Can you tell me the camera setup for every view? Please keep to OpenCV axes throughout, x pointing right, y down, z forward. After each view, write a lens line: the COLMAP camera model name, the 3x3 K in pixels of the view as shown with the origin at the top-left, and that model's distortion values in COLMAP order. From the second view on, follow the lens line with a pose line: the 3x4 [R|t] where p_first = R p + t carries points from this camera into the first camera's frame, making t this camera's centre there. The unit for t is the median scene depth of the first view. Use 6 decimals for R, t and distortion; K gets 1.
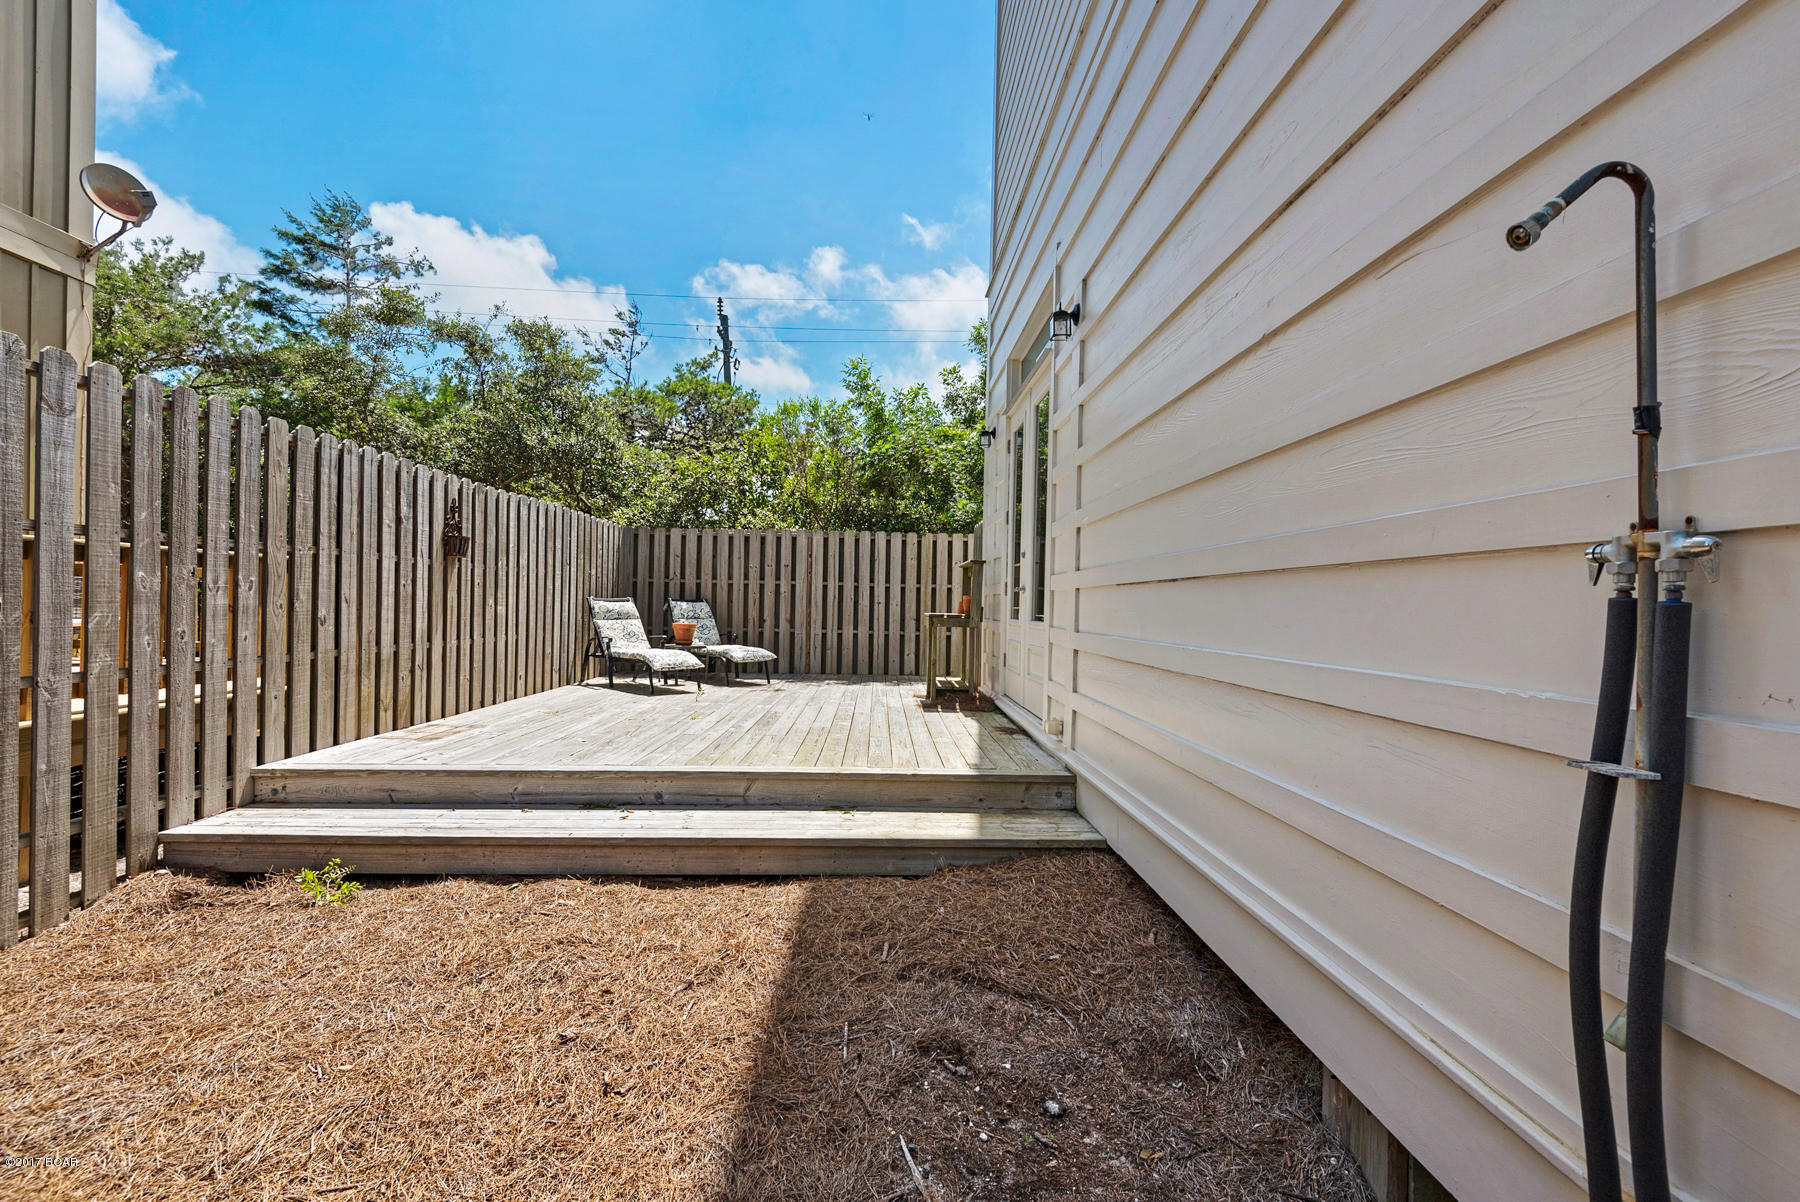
lens RADIAL K [[834.5, 0, 900.0], [0, 834.5, 601.0], [0, 0, 1]] dist [0.000798, 0.000017]
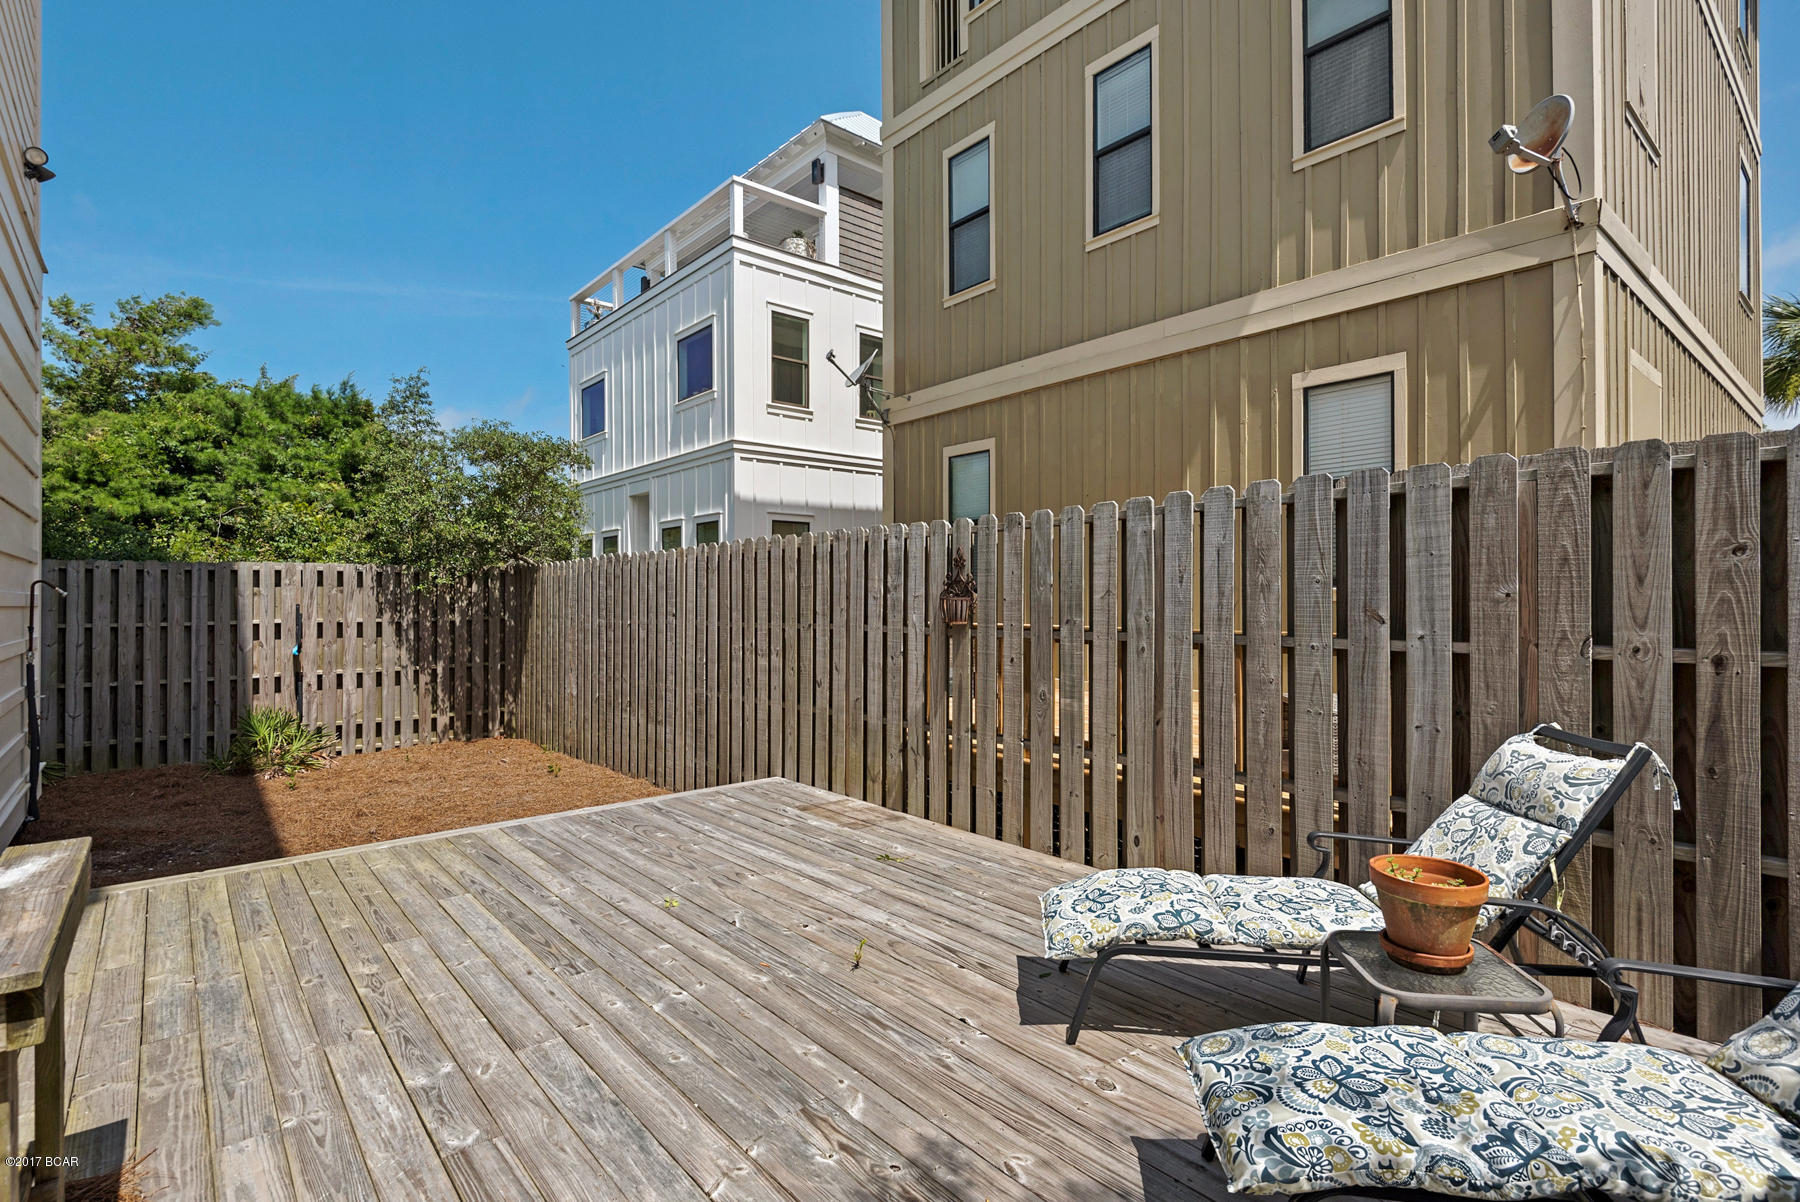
lens RADIAL K [[871.9, 0, 900.0], [0, 871.9, 601.0], [0, 0, 1]] dist [-0.000531, -0.000086]
pose [[-0.779024, -0.013682, -0.626845, 0.016366], [-0.004166, 0.999853, -0.016647, -0.067491], [0.626980, -0.010357, -0.778966, 1.829514]]
